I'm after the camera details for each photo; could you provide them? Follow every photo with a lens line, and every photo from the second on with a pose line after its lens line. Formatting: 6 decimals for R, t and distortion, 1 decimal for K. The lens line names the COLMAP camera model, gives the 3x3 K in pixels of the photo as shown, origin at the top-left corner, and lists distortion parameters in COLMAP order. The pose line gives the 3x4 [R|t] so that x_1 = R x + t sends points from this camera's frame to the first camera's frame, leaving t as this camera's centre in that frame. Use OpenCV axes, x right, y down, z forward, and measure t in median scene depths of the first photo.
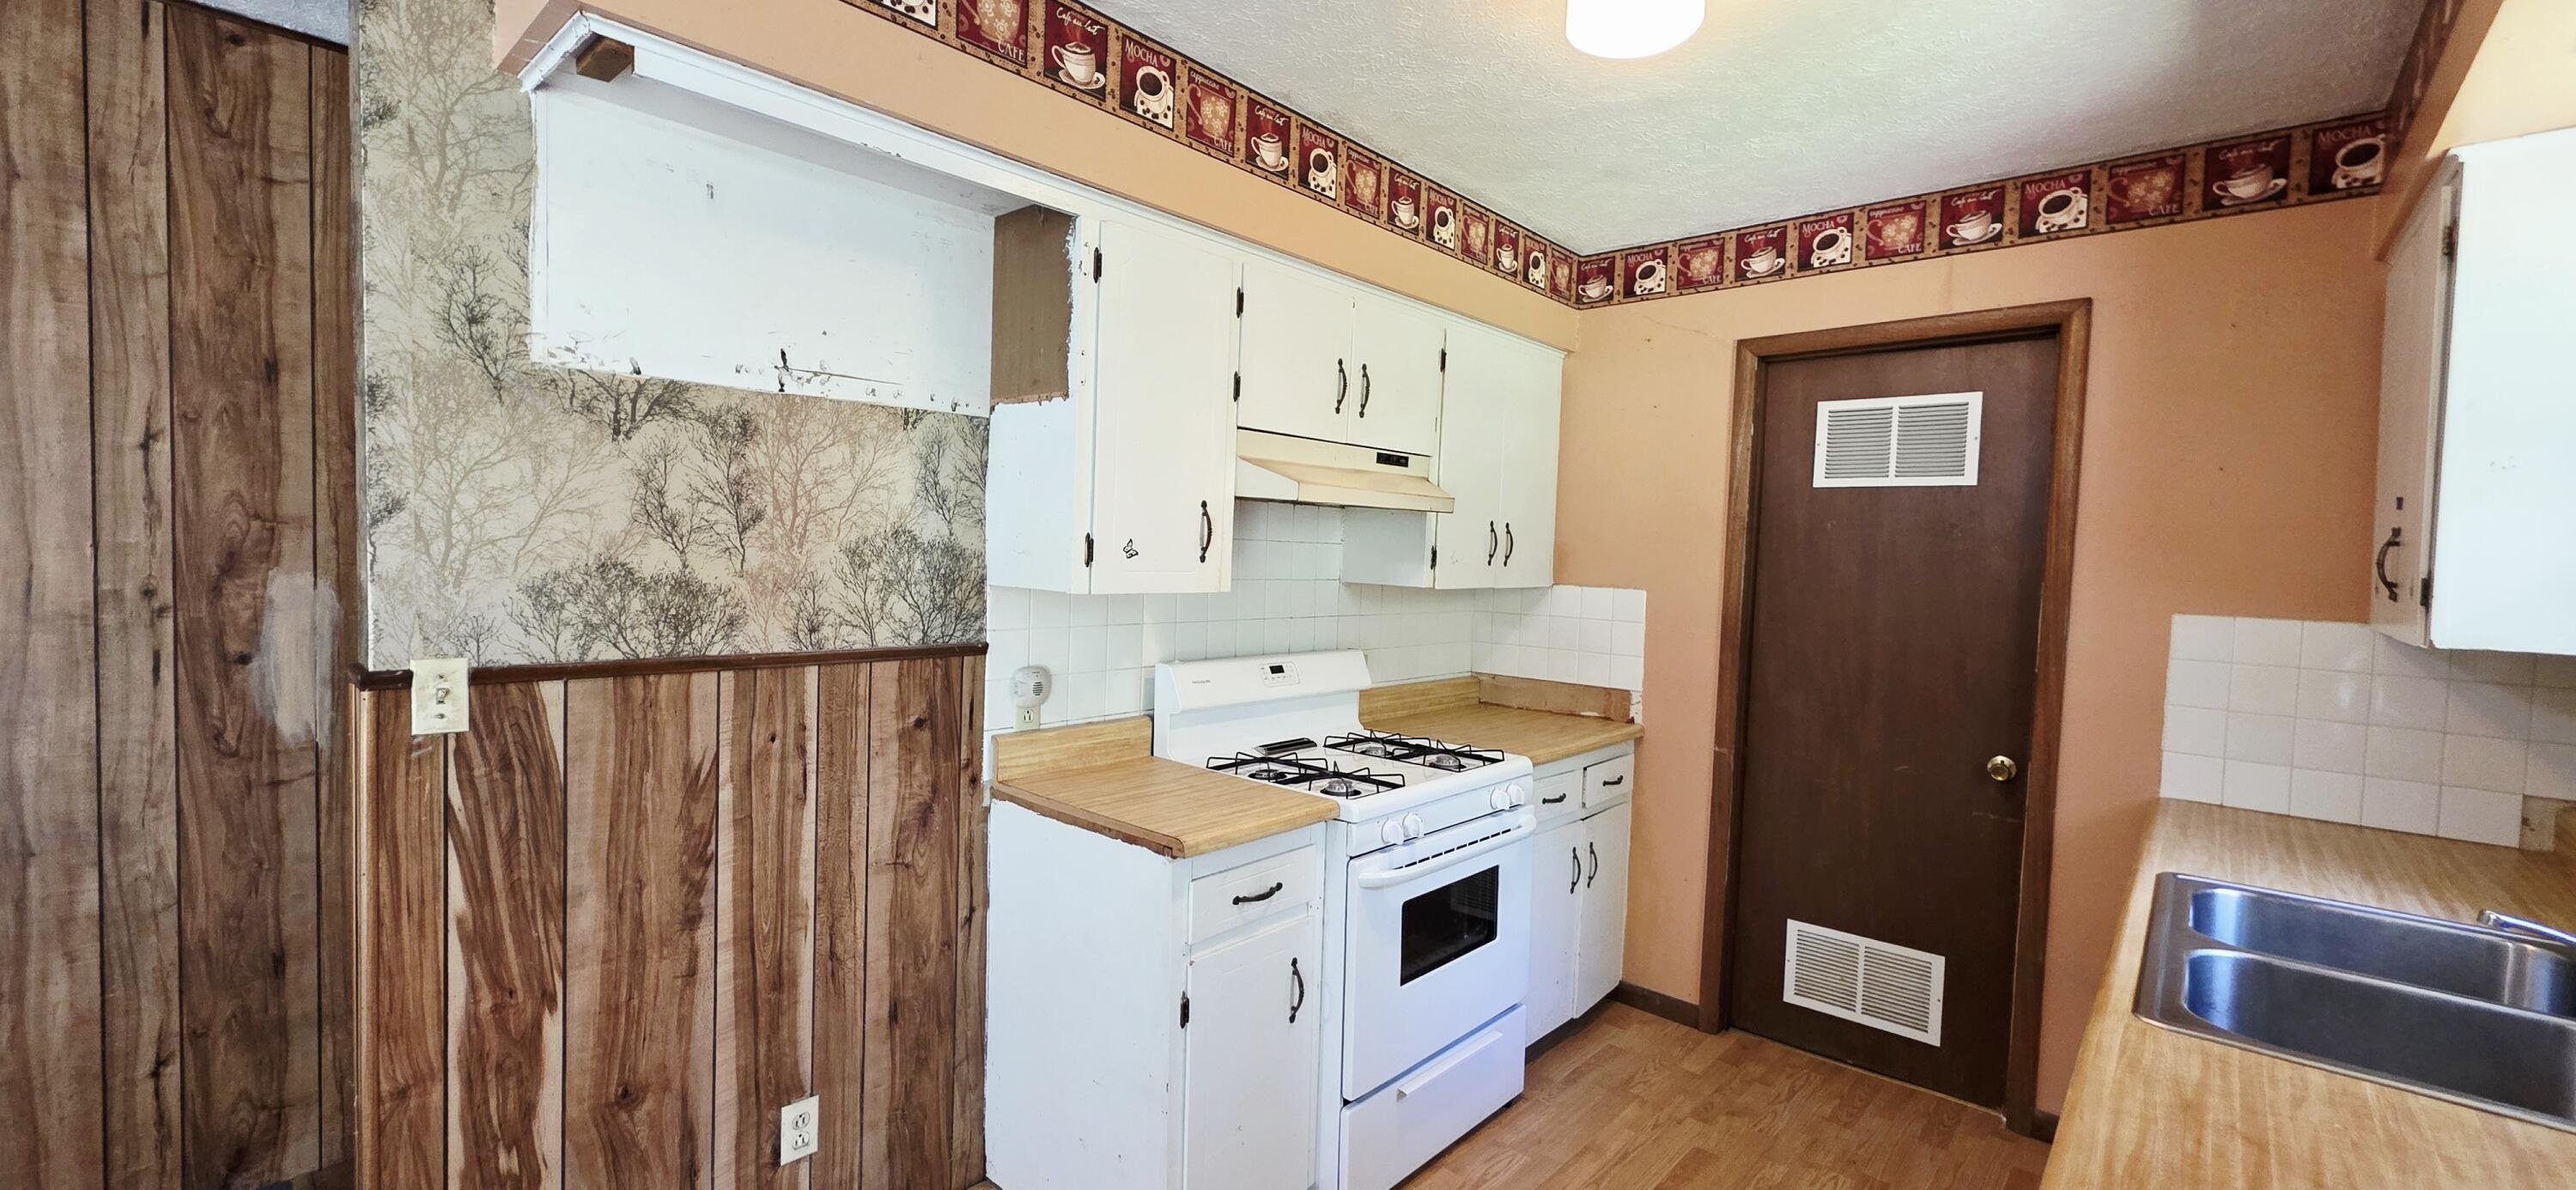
lens RADIAL K [[1022.9, 0, 1282.4], [0, 1022.9, 593.2], [0, 0, 1]] dist [0.000294, -0.000007]
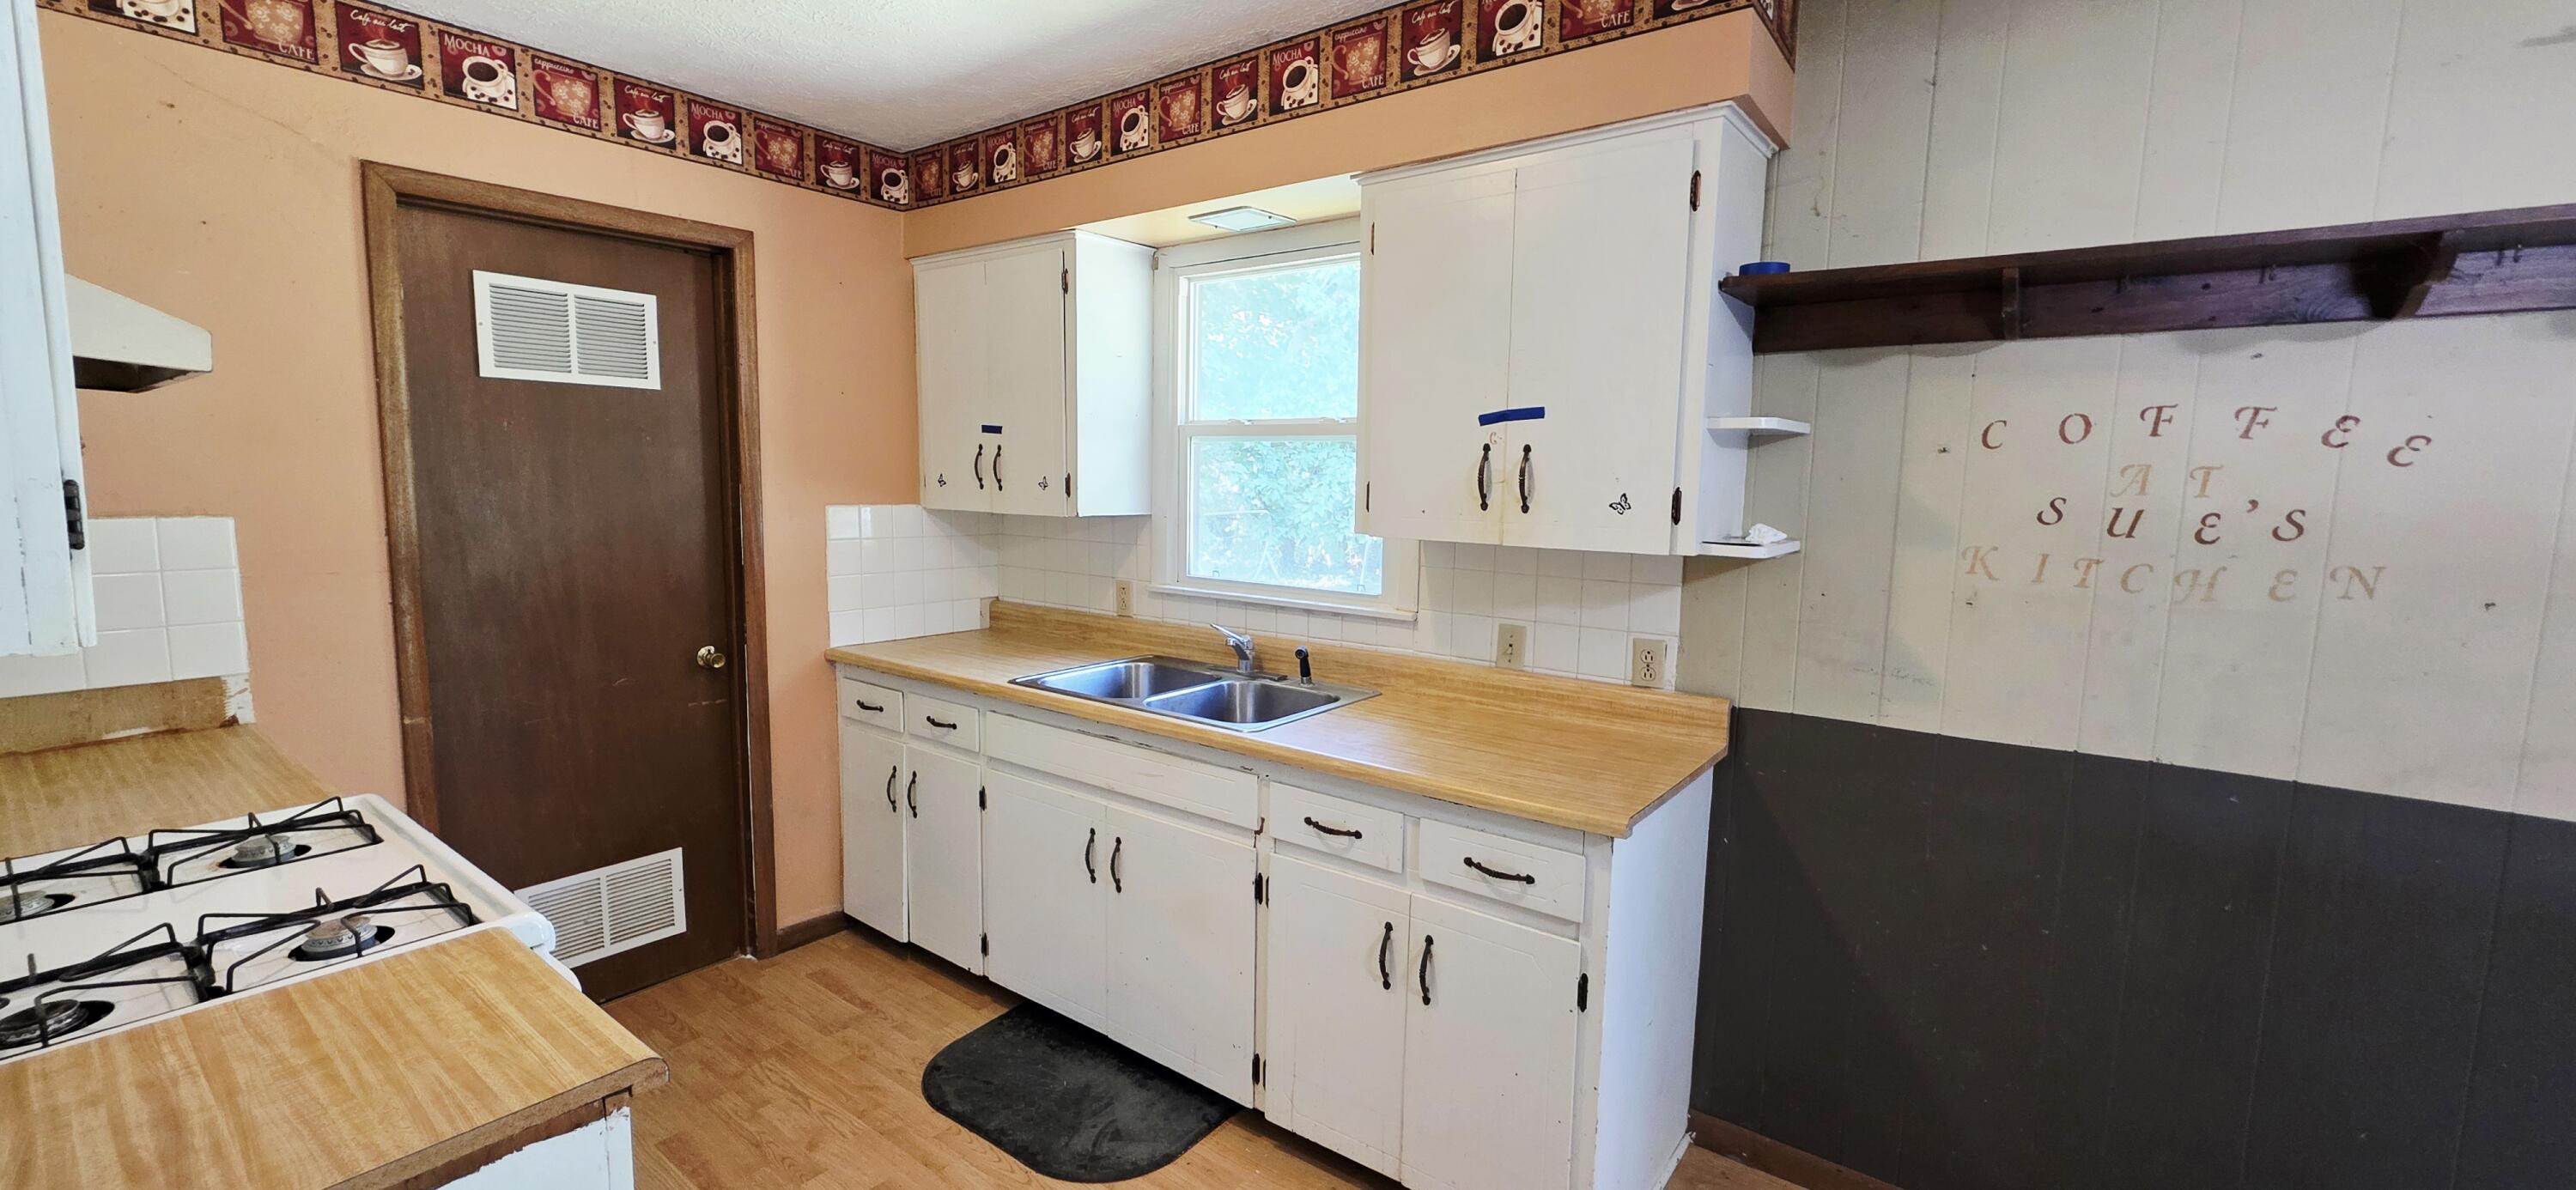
lens RADIAL K [[1031.5, 0, 1278.4], [0, 1031.5, 591.7], [0, 0, 1]] dist [0.006549, -0.000060]
pose [[-0.085127, -0.144567, 0.985826, -0.517559], [0.023841, 0.988839, 0.147068, -0.054610], [-0.996085, 0.036023, -0.080730, 0.597185]]
